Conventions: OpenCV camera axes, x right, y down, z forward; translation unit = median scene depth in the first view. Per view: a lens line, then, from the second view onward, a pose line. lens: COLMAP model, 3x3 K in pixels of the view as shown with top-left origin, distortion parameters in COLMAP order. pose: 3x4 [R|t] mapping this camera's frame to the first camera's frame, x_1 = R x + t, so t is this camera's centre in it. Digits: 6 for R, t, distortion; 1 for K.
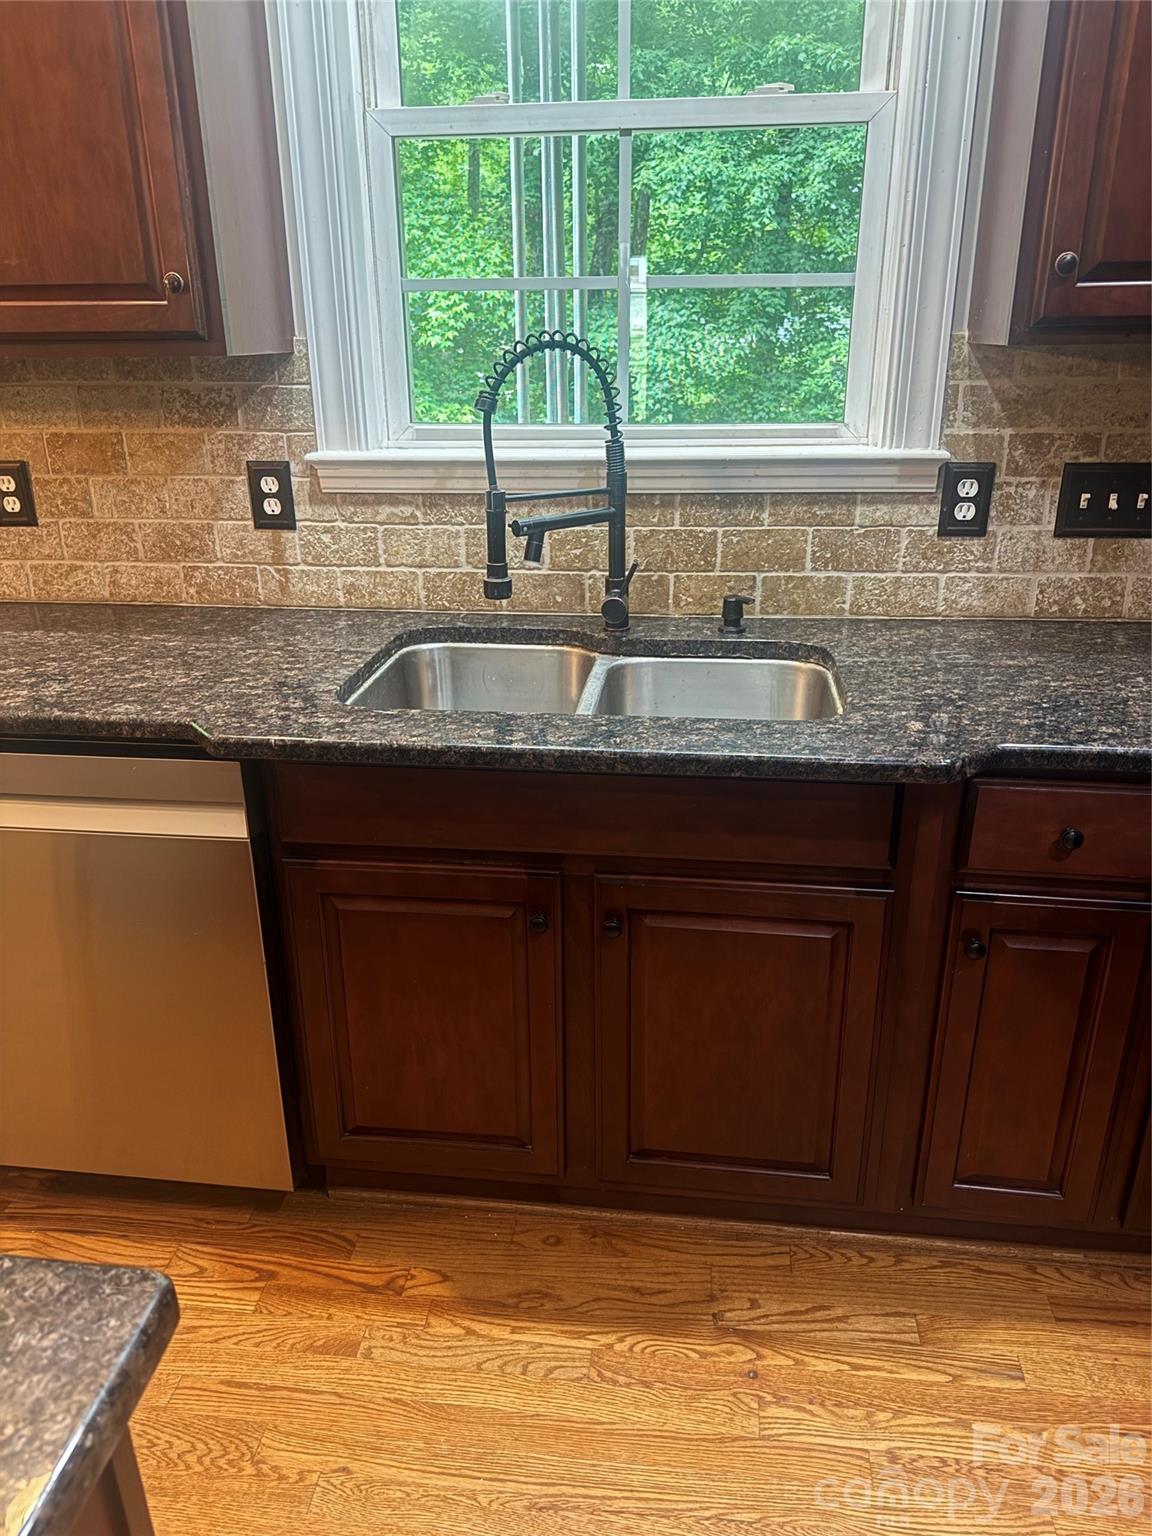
lens RADIAL K [[1084.5, 0, 573.8], [0, 1084.5, 764.5], [0, 0, 1]] dist [0.160027, -0.318102]
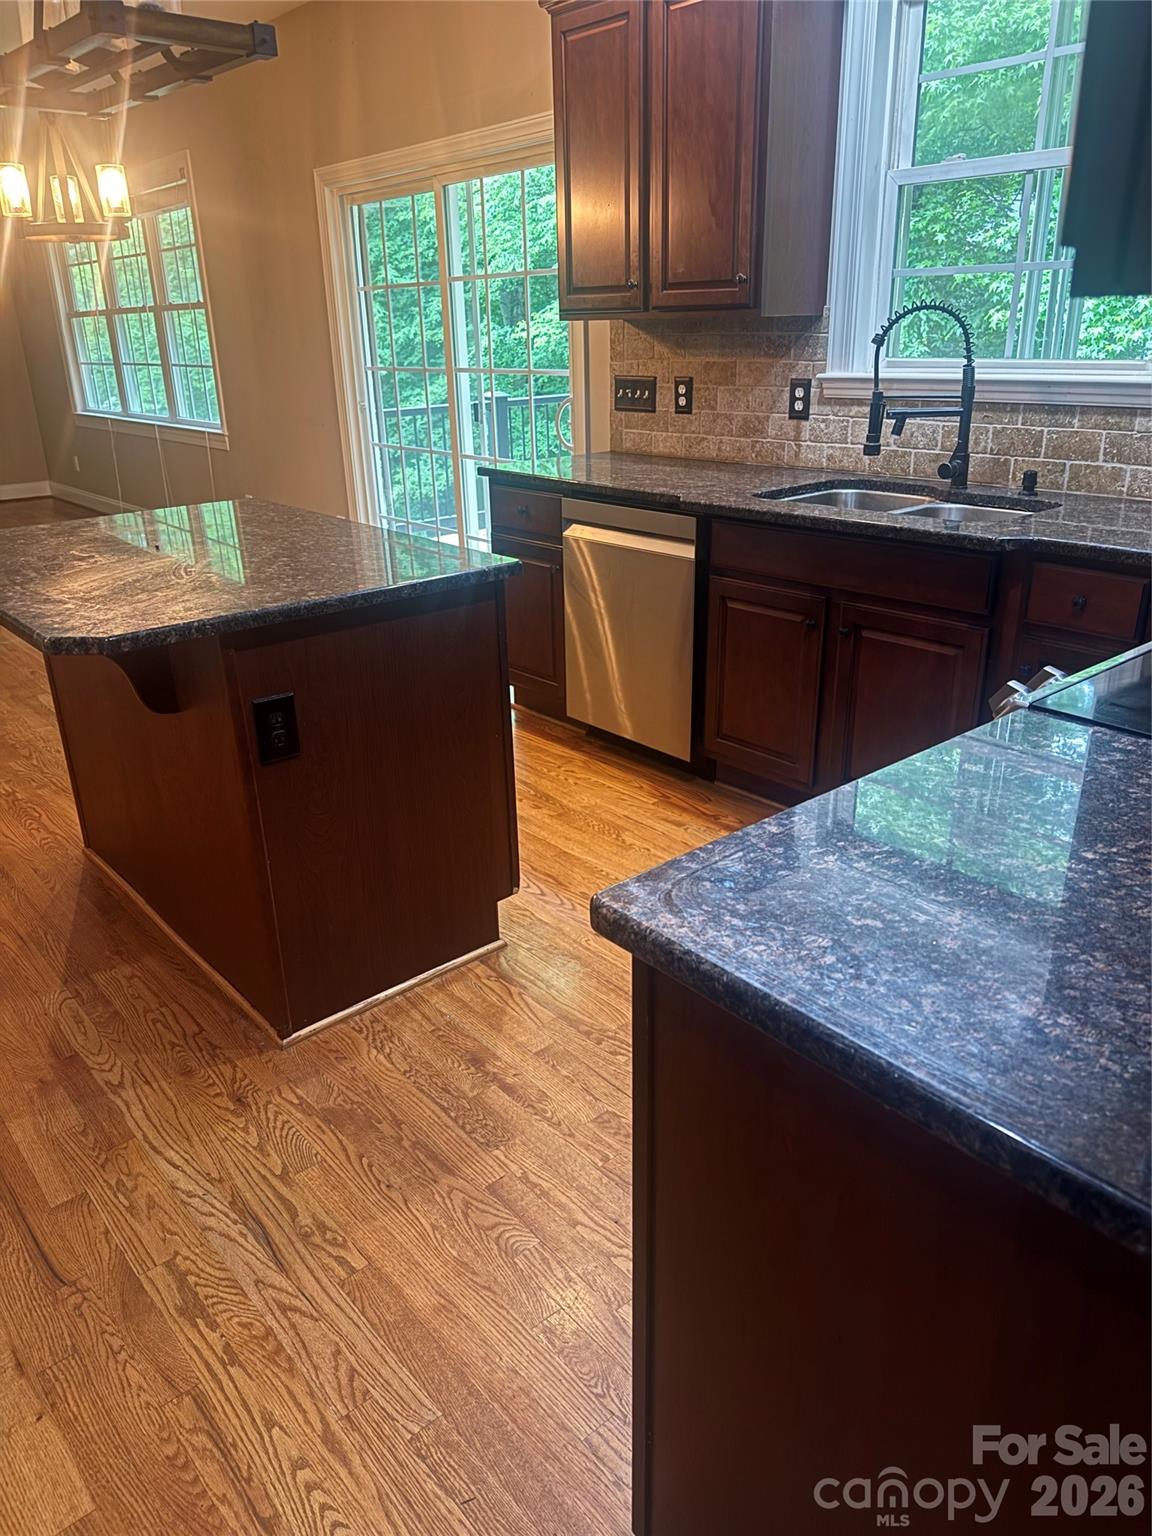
lens RADIAL K [[1099.3, 0, 540.5], [0, 1099.3, 792.4], [0, 0, 1]] dist [0.030636, -0.080319]
pose [[0.723313, 0.260629, -0.639446, 0.721969], [-0.231555, 0.963965, 0.130973, 0.224665], [0.650539, 0.053332, 0.757598, -0.555737]]
